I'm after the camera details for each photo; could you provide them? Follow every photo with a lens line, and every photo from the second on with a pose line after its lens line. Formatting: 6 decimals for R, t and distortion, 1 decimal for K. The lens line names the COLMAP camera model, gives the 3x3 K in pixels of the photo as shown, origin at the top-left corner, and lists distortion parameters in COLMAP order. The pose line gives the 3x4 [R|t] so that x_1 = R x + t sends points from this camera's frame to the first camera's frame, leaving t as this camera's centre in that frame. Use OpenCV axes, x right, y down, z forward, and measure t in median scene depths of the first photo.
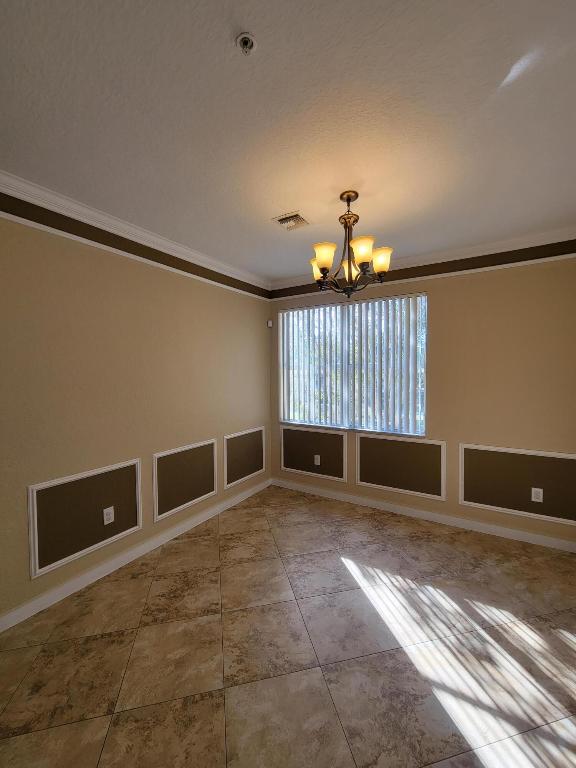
lens RADIAL K [[314.4, 0, 288.0], [0, 314.4, 384.0], [0, 0, 1]] dist [-0.001031, -0.000679]
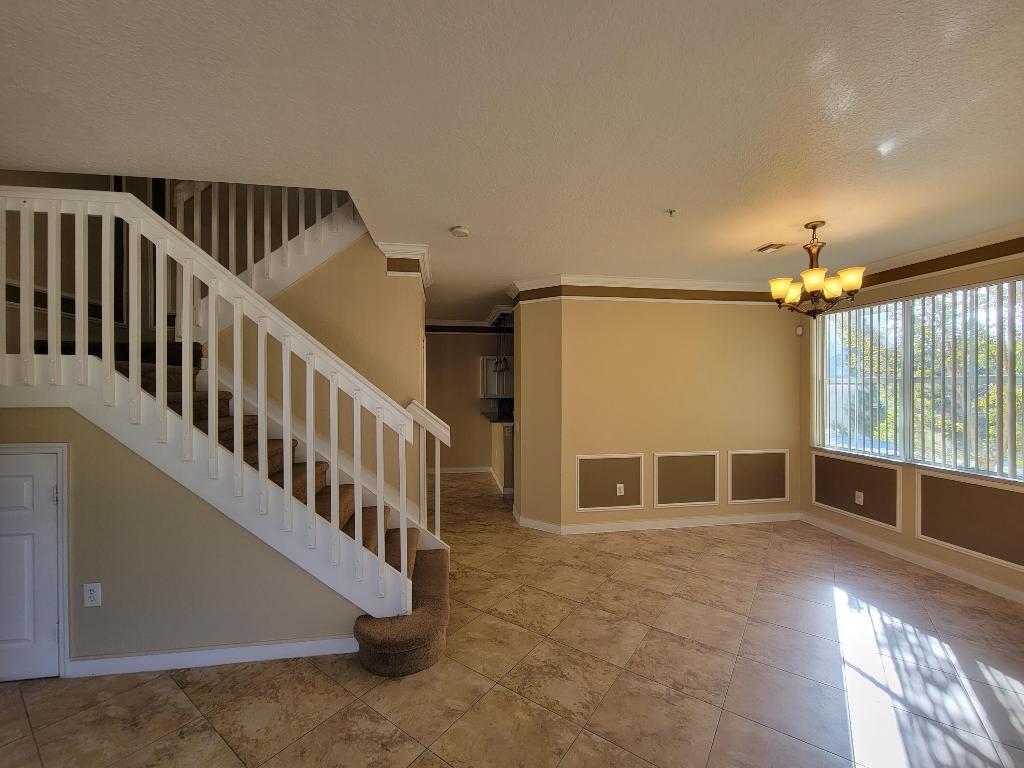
lens RADIAL K [[419.2, 0, 512.0], [0, 419.2, 384.0], [0, 0, 1]] dist [-0.001031, -0.000679]
pose [[0.657979, 0.000832, -0.753036, 0.348859], [-0.032618, 0.999092, -0.027397, 0.012761], [0.752329, 0.042589, 0.657409, -0.410622]]
